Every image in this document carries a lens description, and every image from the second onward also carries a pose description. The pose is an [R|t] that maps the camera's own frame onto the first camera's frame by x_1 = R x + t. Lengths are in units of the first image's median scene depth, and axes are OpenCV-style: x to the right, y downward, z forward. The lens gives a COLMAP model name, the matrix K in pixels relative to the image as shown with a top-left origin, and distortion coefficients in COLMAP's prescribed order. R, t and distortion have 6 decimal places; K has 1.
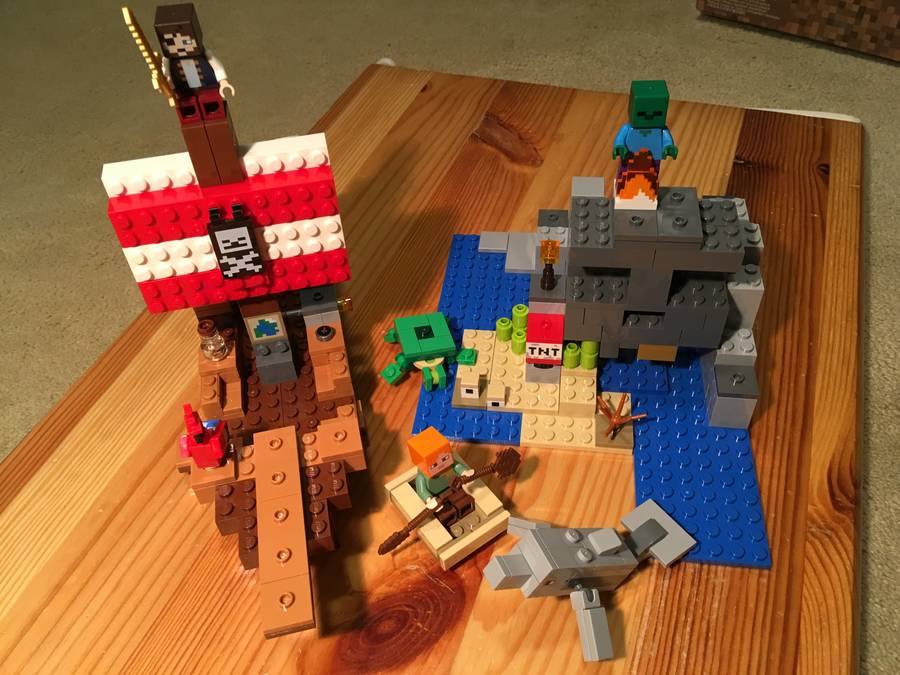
lens RADIAL K [[781.1, 0, 449.1], [0, 781.1, 341.3], [0, 0, 1]] dist [0.114924, -0.198159]
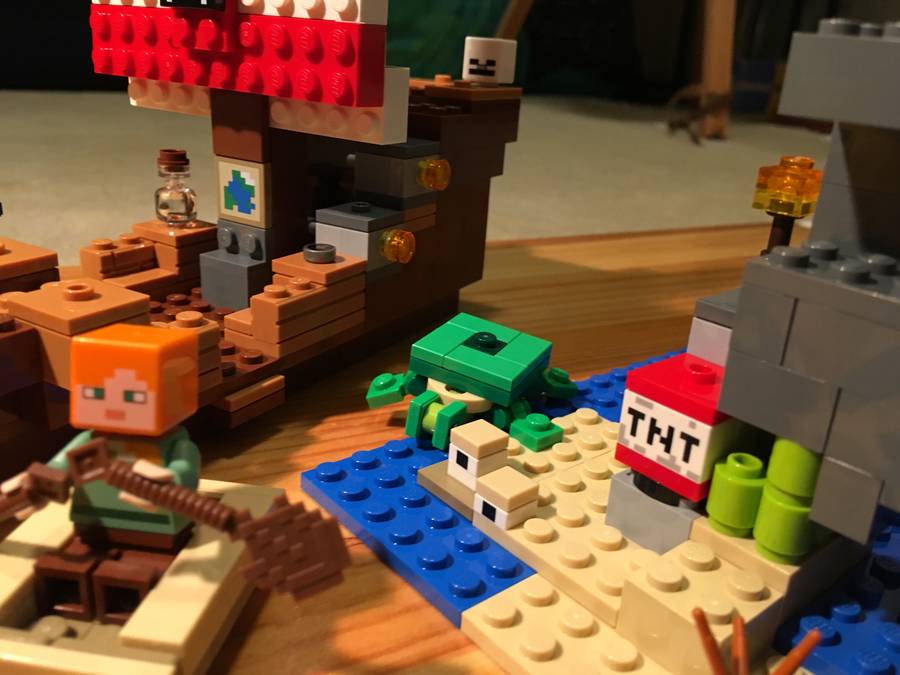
lens RADIAL K [[784.5, 0, 449.4], [0, 784.5, 344.1], [0, 0, 1]] dist [0.112867, -0.210639]
pose [[0.729499, 0.337095, -0.595146, 0.248065], [-0.552489, 0.803362, -0.222182, 0.111427], [0.403222, 0.490893, 0.772293, 0.655883]]
